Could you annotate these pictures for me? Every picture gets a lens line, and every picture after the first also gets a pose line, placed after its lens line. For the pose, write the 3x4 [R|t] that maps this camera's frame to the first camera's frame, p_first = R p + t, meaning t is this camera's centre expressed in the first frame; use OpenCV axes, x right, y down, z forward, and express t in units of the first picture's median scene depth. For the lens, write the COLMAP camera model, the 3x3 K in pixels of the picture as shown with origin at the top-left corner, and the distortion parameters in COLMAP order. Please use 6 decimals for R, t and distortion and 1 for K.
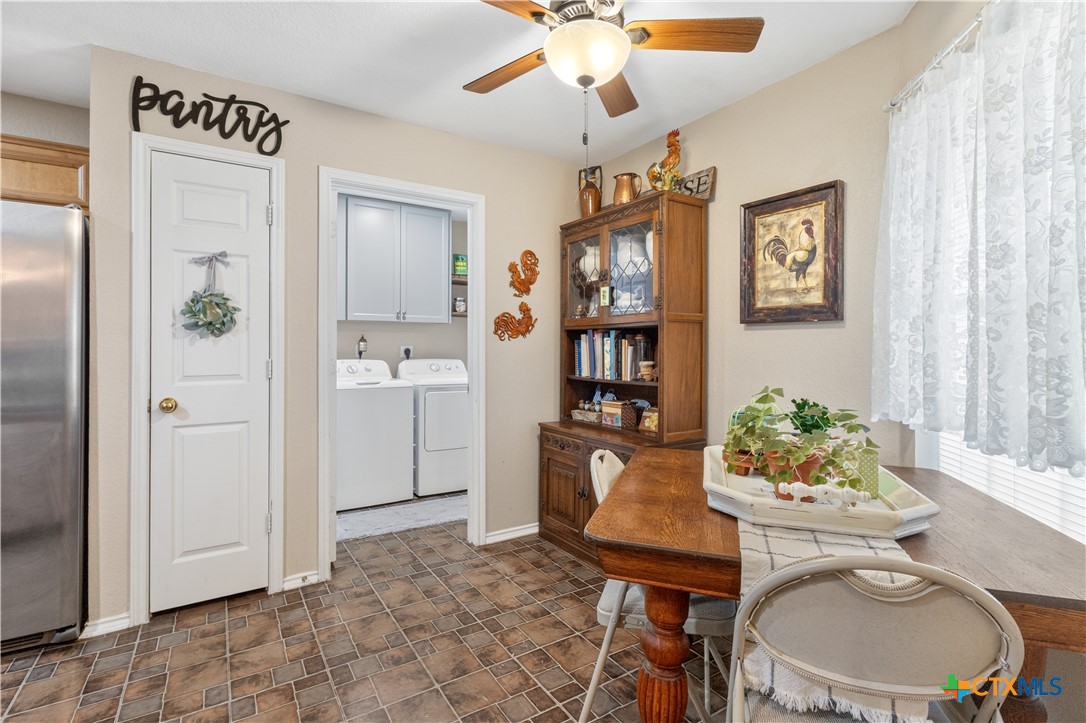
lens RADIAL K [[509.5, 0, 544.0], [0, 509.5, 345.7], [0, 0, 1]] dist [0.001163, 0.001344]
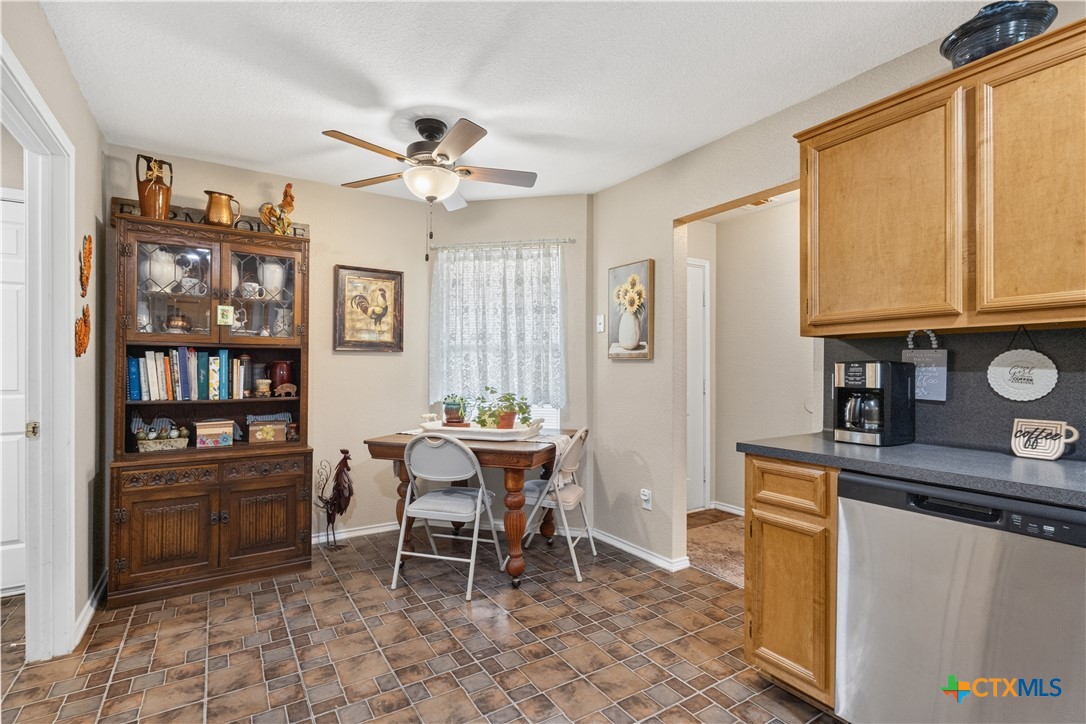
lens RADIAL K [[511.3, 0, 541.9], [0, 511.3, 367.6], [0, 0, 1]] dist [0.001112, 0.000697]
pose [[0.004735, 0.000183, 0.999989, -1.048472], [-0.007864, 0.999969, -0.000146, 0.000145], [-0.999958, -0.007863, 0.004736, 0.456864]]
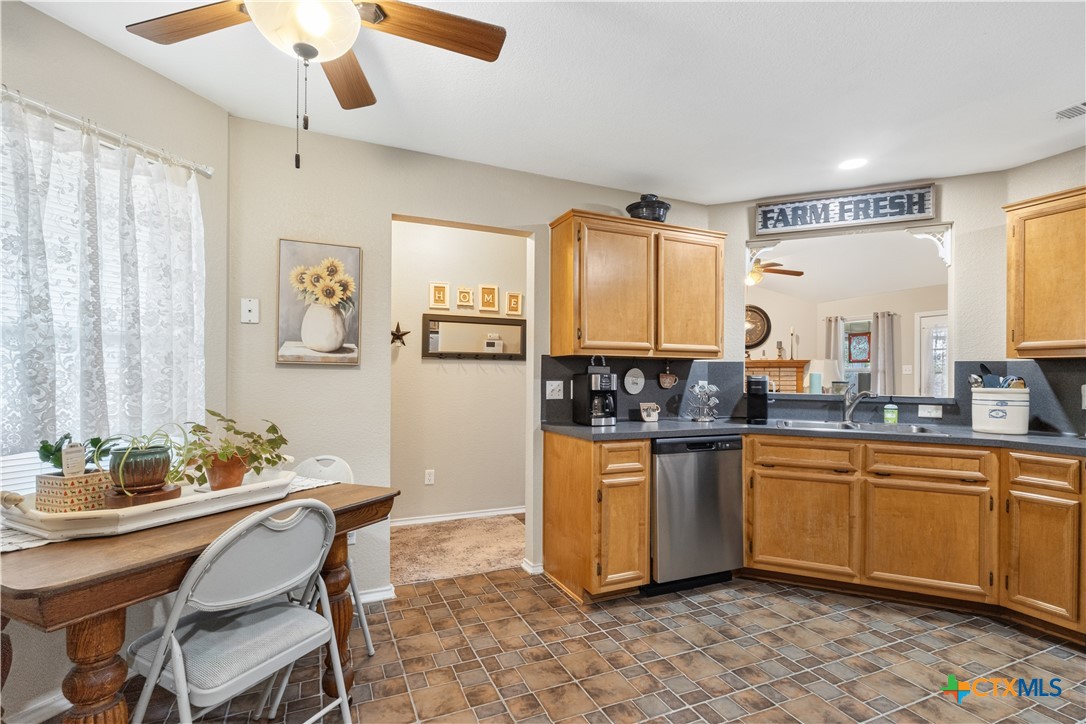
lens RADIAL K [[514.2, 0, 546.0], [0, 514.2, 369.6], [0, 0, 1]] dist [0.001393, 0.000861]
pose [[-0.988320, -0.009477, 0.152096, -0.303421], [-0.012028, 0.999802, -0.015862, -0.001098], [-0.151916, -0.017506, -0.988238, 1.237523]]
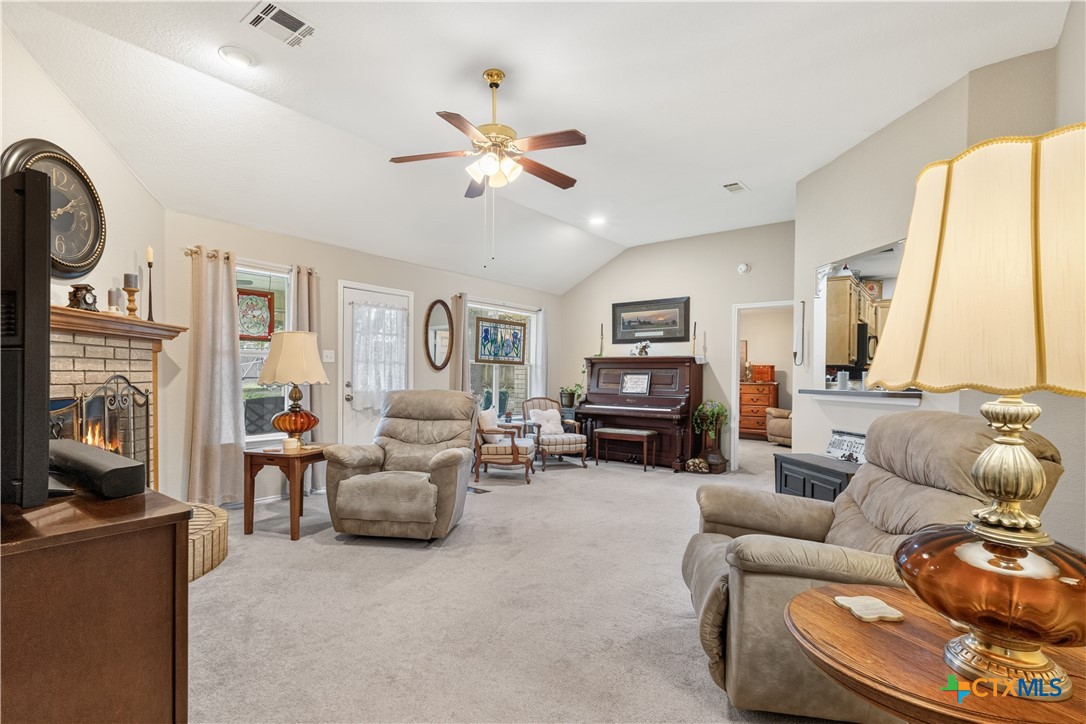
lens RADIAL K [[520.4, 0, 526.9], [0, 520.4, 379.5], [0, 0, 1]] dist [0.002516, 0.000280]
pose [[0.310012, 0.009516, -0.950685, 0.402300], [-0.011521, 0.999914, 0.006252, 0.001364], [0.950663, 0.009014, 0.310095, -1.899963]]
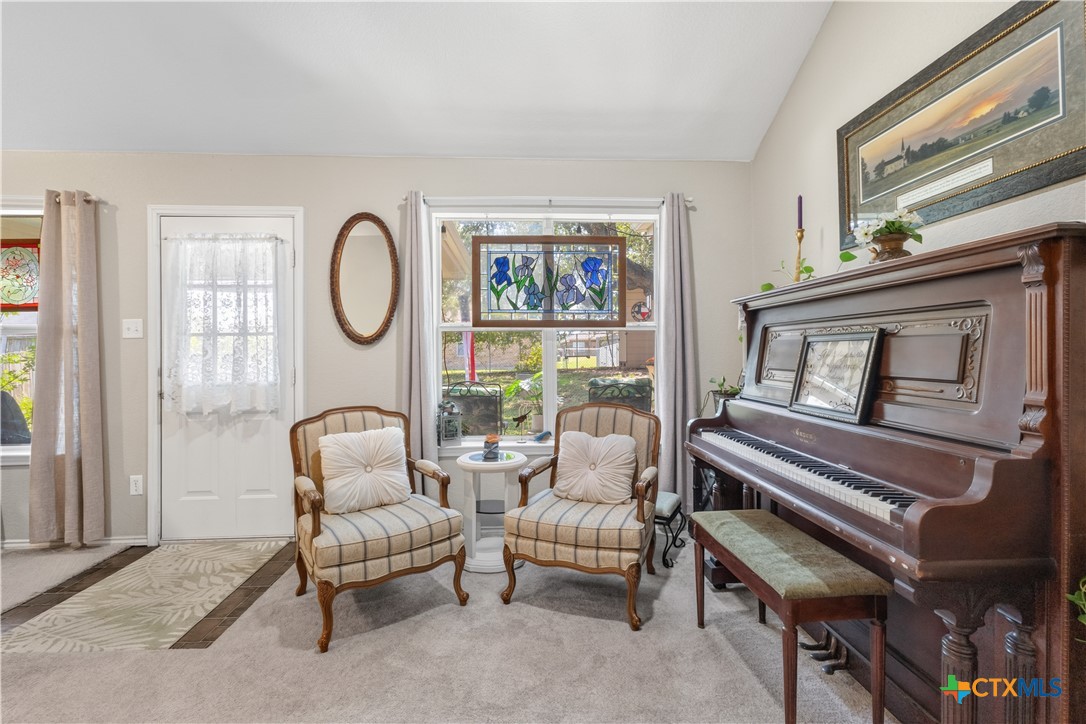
lens RADIAL K [[509.5, 0, 544.0], [0, 509.5, 346.2], [0, 0, 1]] dist [0.001163, 0.001344]
pose [[-0.500520, -0.005813, -0.865705, -1.295016], [0.007787, 0.999907, -0.011217, -0.001140], [0.865690, -0.012356, -0.500428, -0.403323]]
